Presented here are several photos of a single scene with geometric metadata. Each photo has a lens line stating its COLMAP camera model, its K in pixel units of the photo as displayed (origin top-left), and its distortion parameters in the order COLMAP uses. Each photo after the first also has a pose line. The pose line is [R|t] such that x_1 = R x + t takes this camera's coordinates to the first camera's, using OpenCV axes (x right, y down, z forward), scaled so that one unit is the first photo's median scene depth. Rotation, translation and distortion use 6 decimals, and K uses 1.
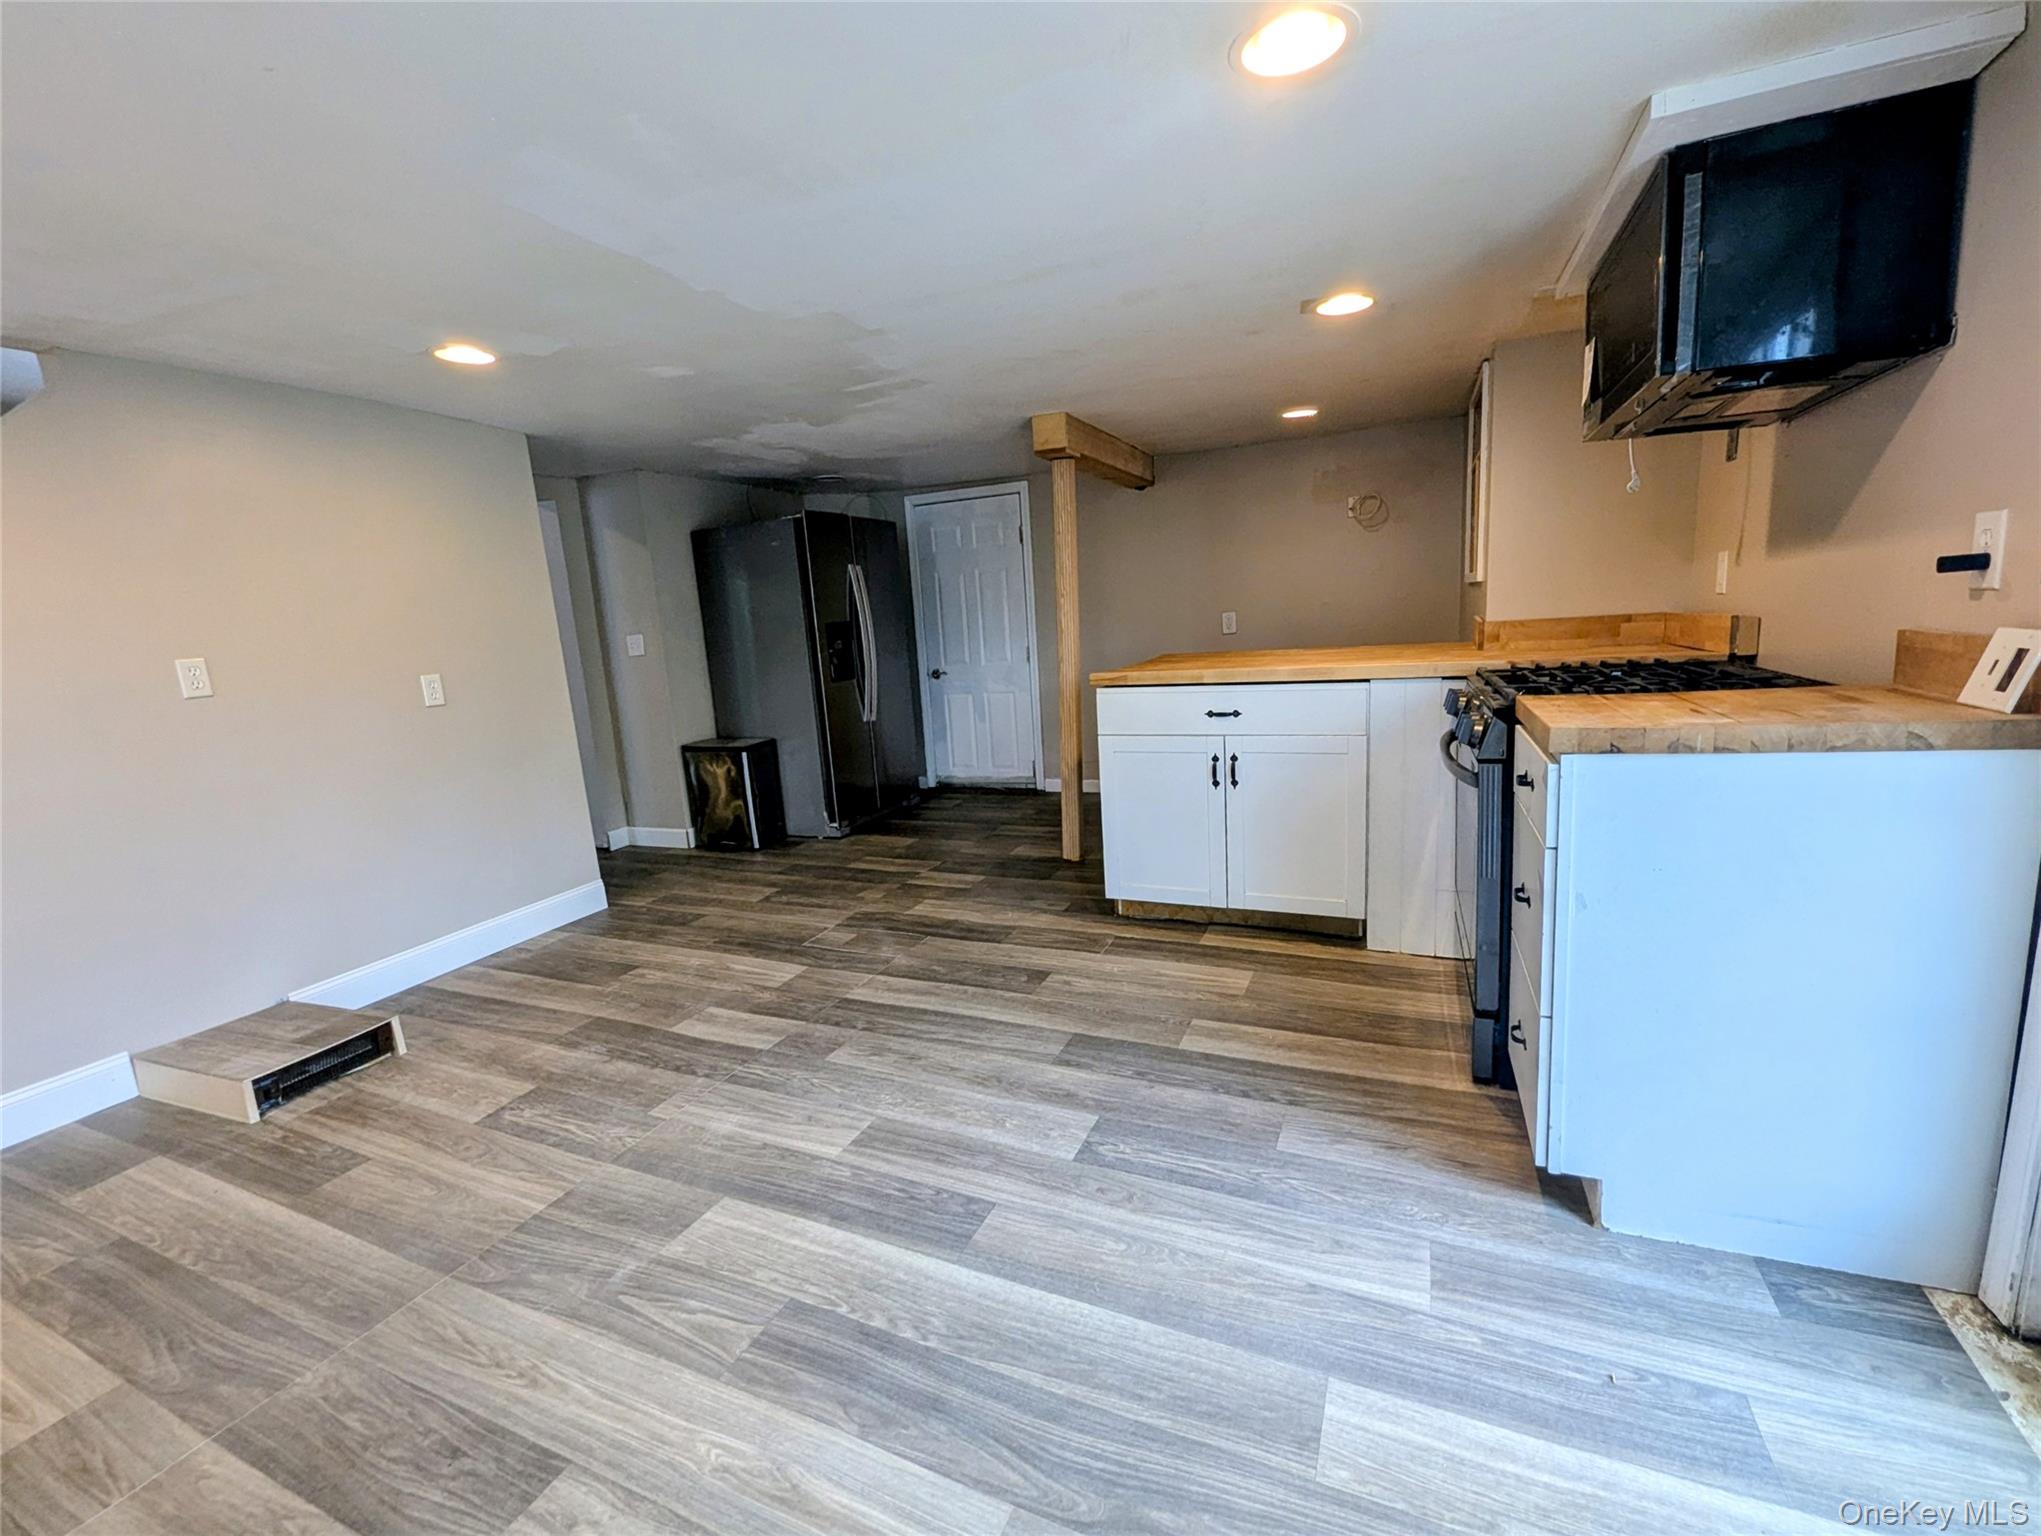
lens RADIAL K [[860.8, 0, 994.1], [0, 860.8, 776.2], [0, 0, 1]] dist [0.000092, -0.000202]
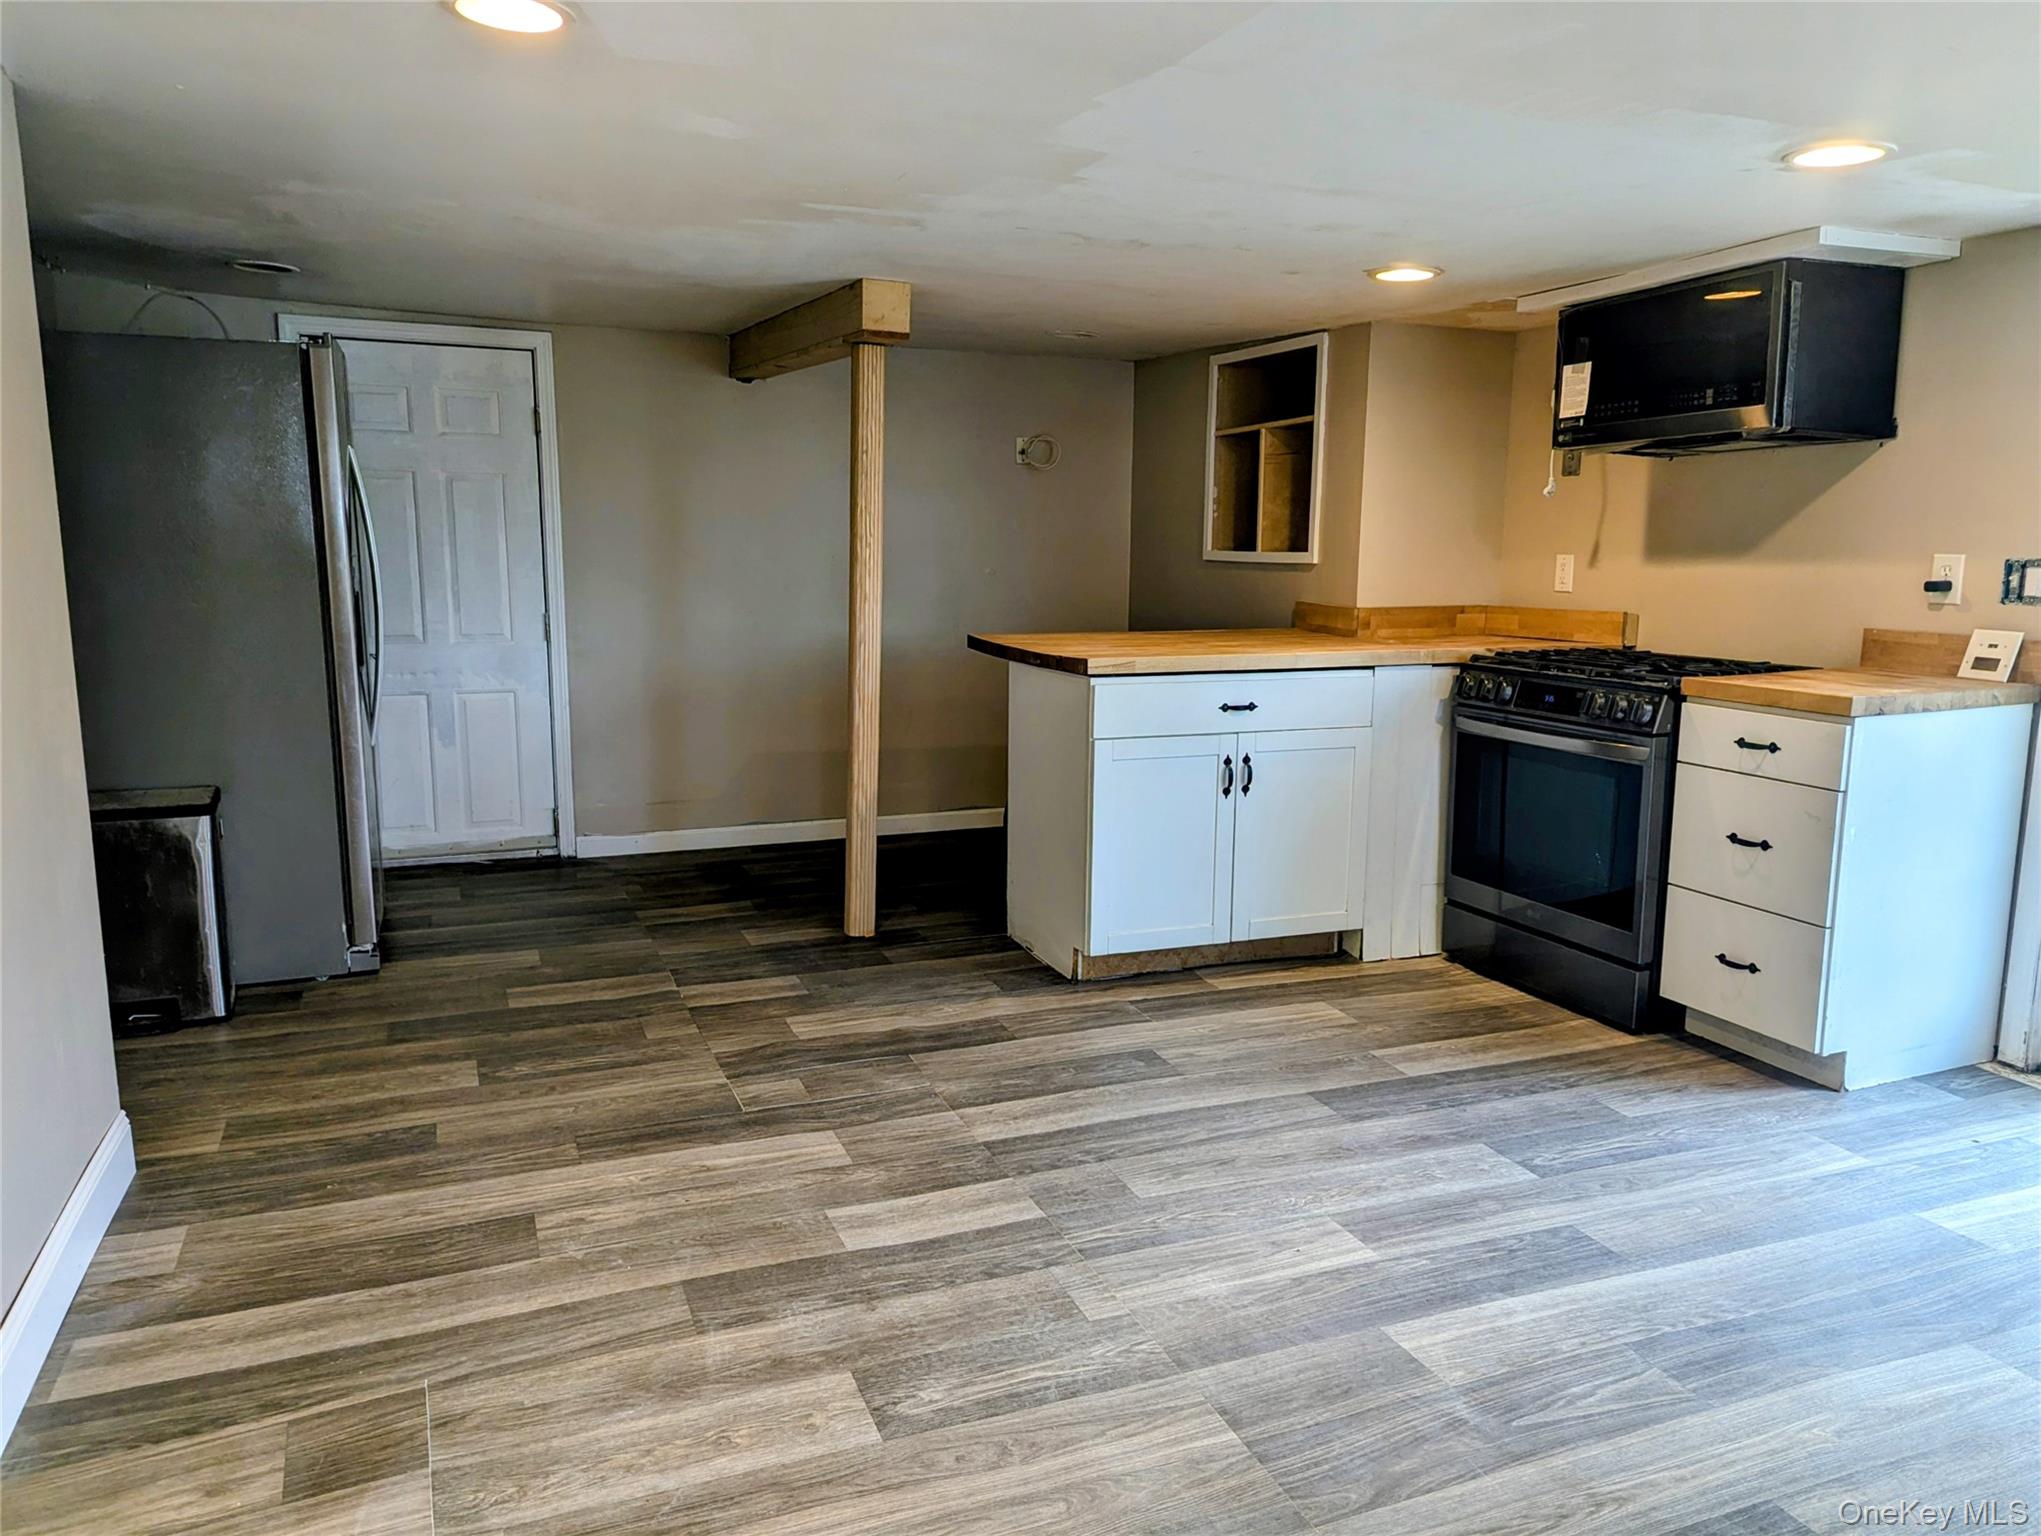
lens RADIAL K [[1441.5, 0, 1007.2], [0, 1441.5, 781.7], [0, 0, 1]] dist [0.063340, -0.051513]
pose [[0.691829, -0.051367, 0.720232, -0.911927], [0.080623, 0.996724, -0.006357, -0.009457], [-0.717546, 0.062465, 0.693704, 0.192063]]
